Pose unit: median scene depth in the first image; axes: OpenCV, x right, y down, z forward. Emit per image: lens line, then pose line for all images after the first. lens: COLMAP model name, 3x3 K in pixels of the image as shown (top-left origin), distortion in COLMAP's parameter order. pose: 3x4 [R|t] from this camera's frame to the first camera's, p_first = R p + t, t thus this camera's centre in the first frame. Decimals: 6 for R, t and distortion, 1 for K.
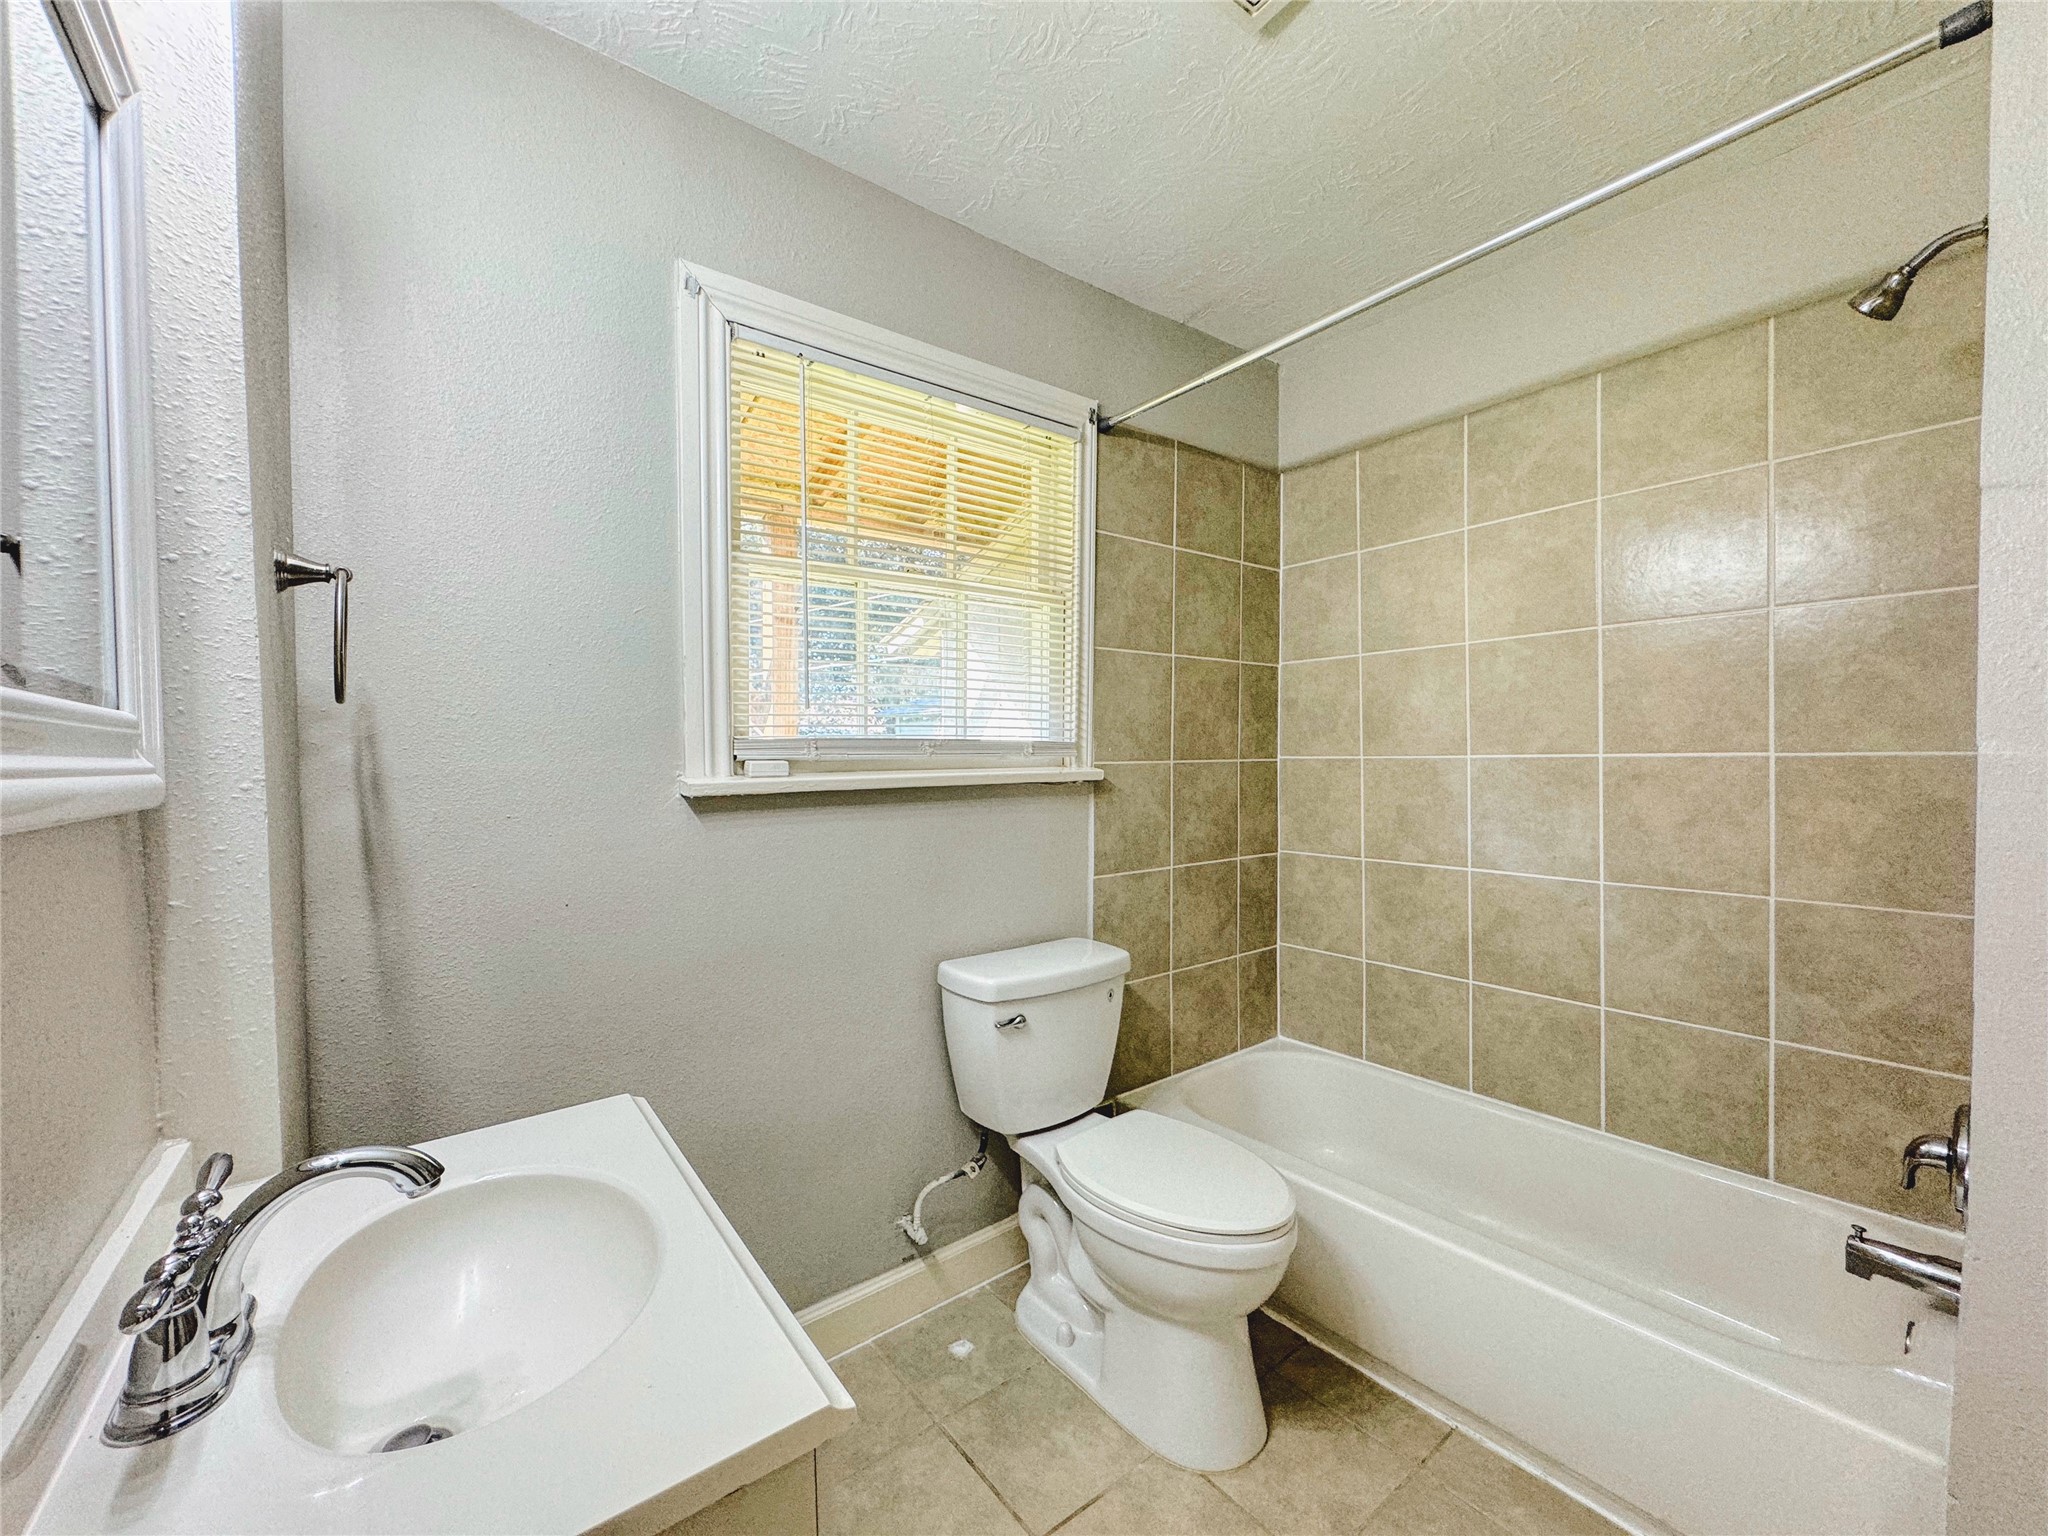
lens RADIAL K [[834.1, 0, 1024.0], [0, 834.1, 768.0], [0, 0, 1]] dist [-0.000185, 0.000042]
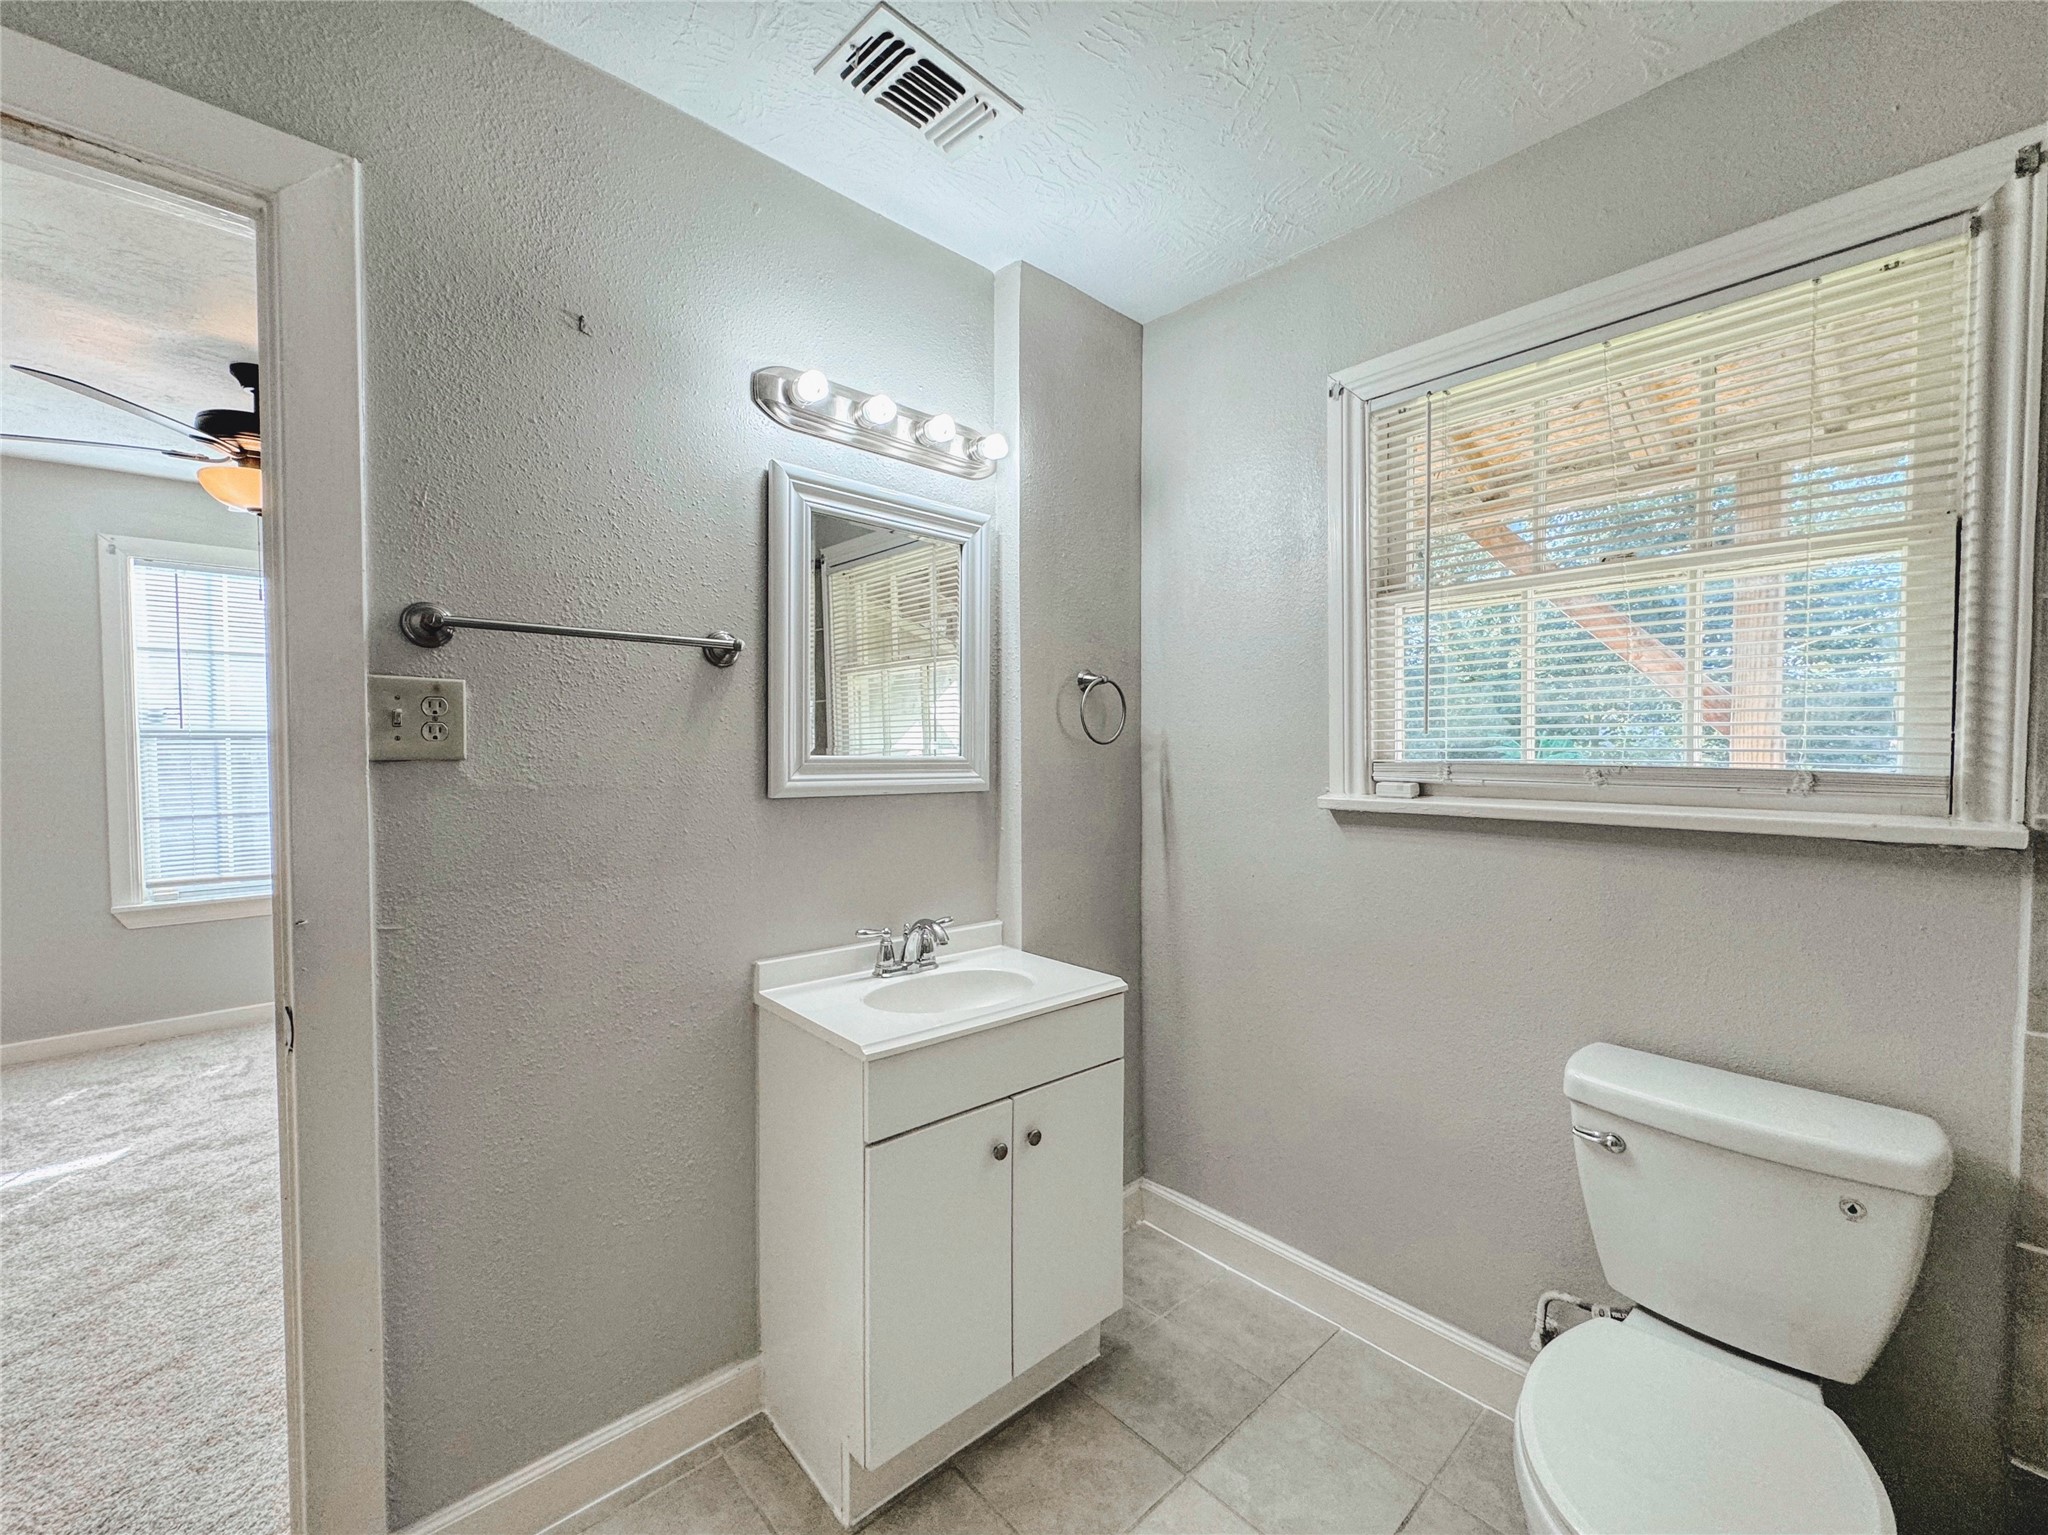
lens RADIAL K [[832.0, 0, 1020.9], [0, 832.0, 777.0], [0, 0, 1]] dist [0.000187, 0.000089]
pose [[0.107688, 0.027620, -0.993801, 0.723460], [-0.044519, 0.998745, 0.022933, -0.019772], [0.993188, 0.041774, 0.108782, 0.403689]]
